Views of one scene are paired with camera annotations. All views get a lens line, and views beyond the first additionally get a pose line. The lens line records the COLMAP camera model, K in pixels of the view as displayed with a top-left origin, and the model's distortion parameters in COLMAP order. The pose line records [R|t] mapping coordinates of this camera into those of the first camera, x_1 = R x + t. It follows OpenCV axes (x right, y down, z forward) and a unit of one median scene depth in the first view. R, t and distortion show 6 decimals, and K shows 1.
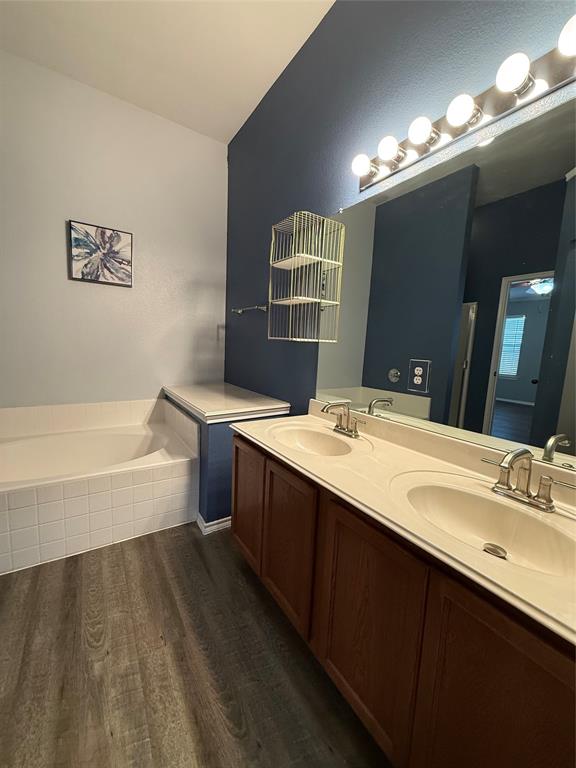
lens RADIAL K [[304.7, 0, 287.6], [0, 304.7, 382.7], [0, 0, 1]] dist [-0.002677, 0.000342]
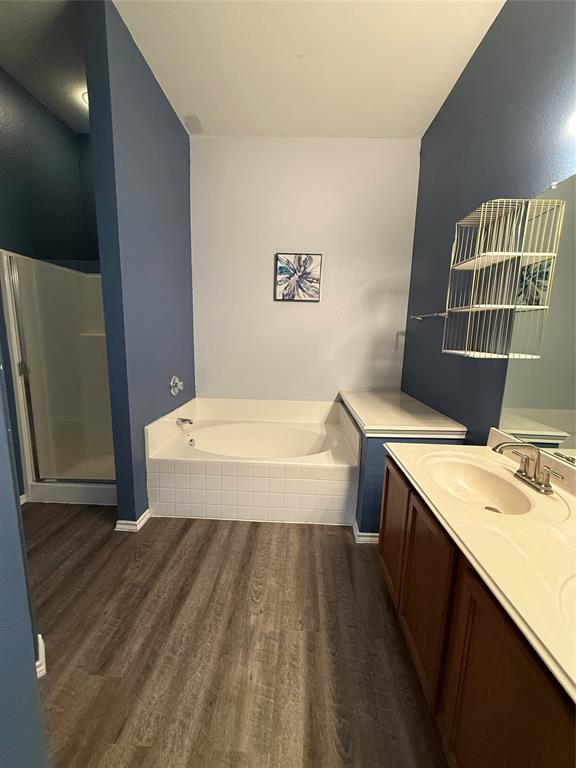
lens RADIAL K [[304.7, 0, 289.9], [0, 304.7, 382.3], [0, 0, 1]] dist [-0.002677, 0.000342]
pose [[0.814385, 0.069389, -0.576161, 0.107075], [-0.063478, 0.997520, 0.030411, -0.064200], [0.576842, 0.011808, 0.816770, 0.024984]]
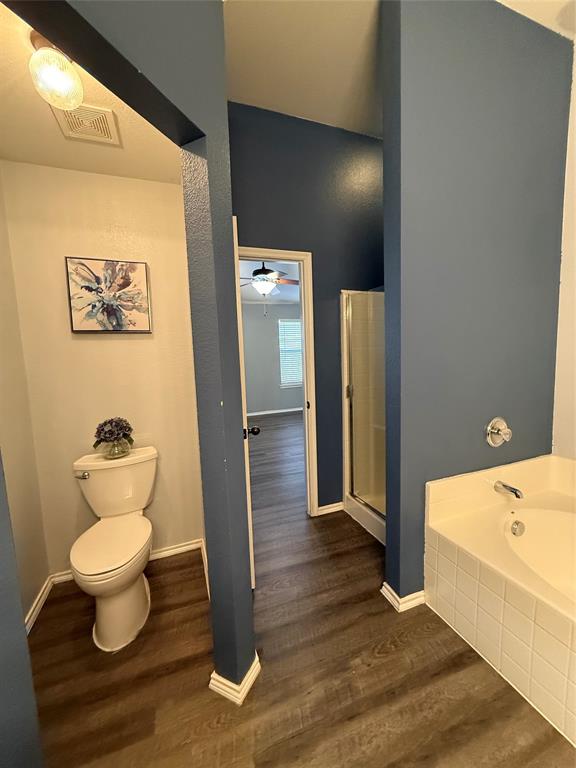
lens RADIAL K [[304.7, 0, 291.7], [0, 304.7, 384.8], [0, 0, 1]] dist [-0.002677, 0.000342]
pose [[-0.216564, 0.067211, -0.973952, -0.285169], [-0.098035, 0.991088, 0.090192, -0.224419], [0.971334, 0.115013, -0.208045, 0.854336]]
